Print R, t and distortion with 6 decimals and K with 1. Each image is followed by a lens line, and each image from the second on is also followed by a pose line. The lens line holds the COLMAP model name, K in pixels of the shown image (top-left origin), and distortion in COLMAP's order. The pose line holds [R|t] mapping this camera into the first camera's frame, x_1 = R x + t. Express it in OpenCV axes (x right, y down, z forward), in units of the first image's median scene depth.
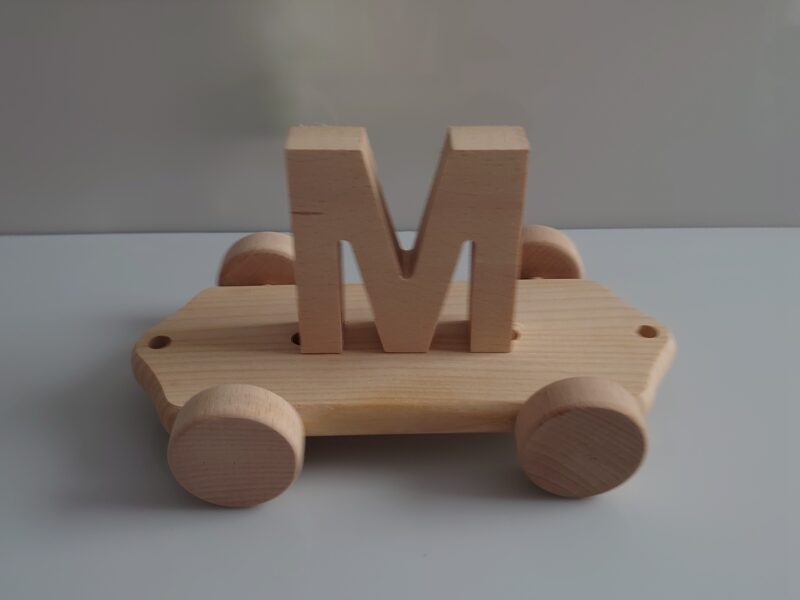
lens RADIAL K [[706.0, 0, 405.9], [0, 706.0, 303.2], [0, 0, 1]] dist [0.012936, -0.319733]
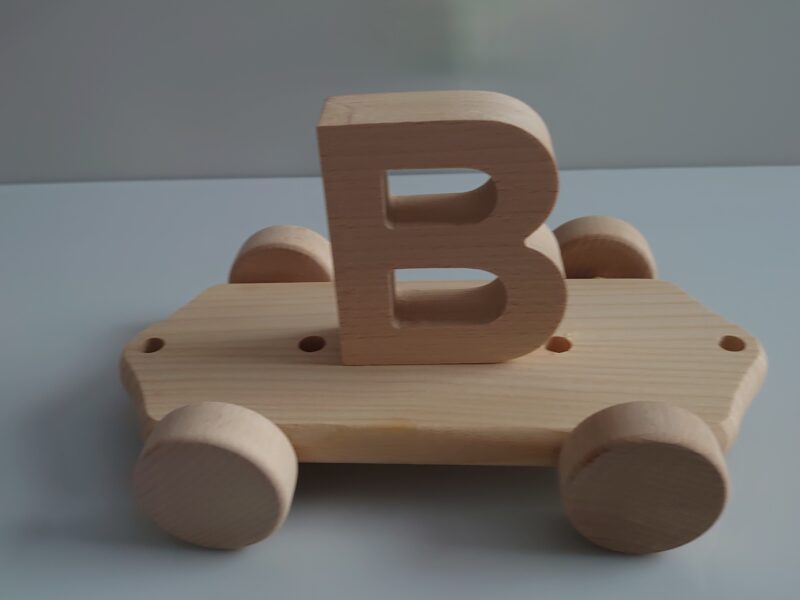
lens RADIAL K [[706.0, 0, 405.9], [0, 706.0, 303.2], [0, 0, 1]] dist [0.012936, -0.319733]
pose [[0.993330, 0.014105, -0.114439, 0.067977], [-0.015098, 0.999855, -0.007815, 0.005404], [0.114313, 0.009490, 0.993399, 0.176983]]
